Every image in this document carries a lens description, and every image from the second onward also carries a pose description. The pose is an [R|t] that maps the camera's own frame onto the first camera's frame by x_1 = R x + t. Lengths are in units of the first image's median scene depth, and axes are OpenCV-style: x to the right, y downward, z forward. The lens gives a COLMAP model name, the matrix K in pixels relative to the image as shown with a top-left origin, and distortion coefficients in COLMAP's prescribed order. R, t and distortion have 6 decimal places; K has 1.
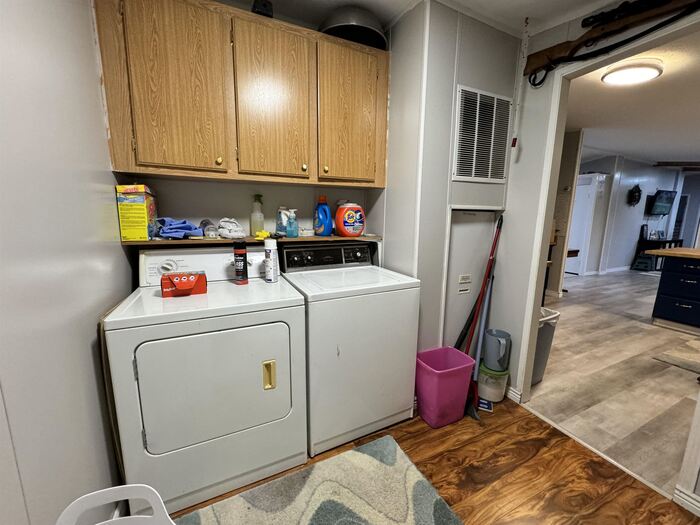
lens RADIAL K [[280.0, 0, 347.8], [0, 280.0, 262.0], [0, 0, 1]] dist [-0.000329, 0.000063]
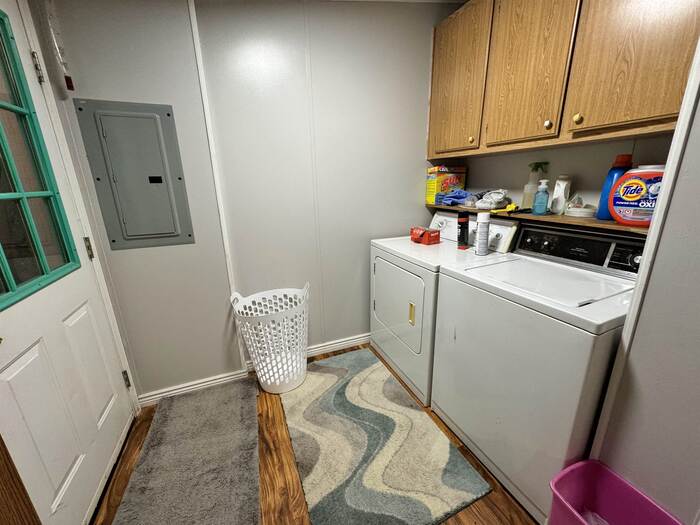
lens RADIAL K [[280.0, 0, 350.3], [0, 280.0, 261.1], [0, 0, 1]] dist [-0.000329, 0.000063]
pose [[-0.047529, 0.263215, -0.963566, 0.785852], [-0.145659, 0.952518, 0.267382, -0.116577], [0.988192, 0.153061, -0.006932, 0.578153]]
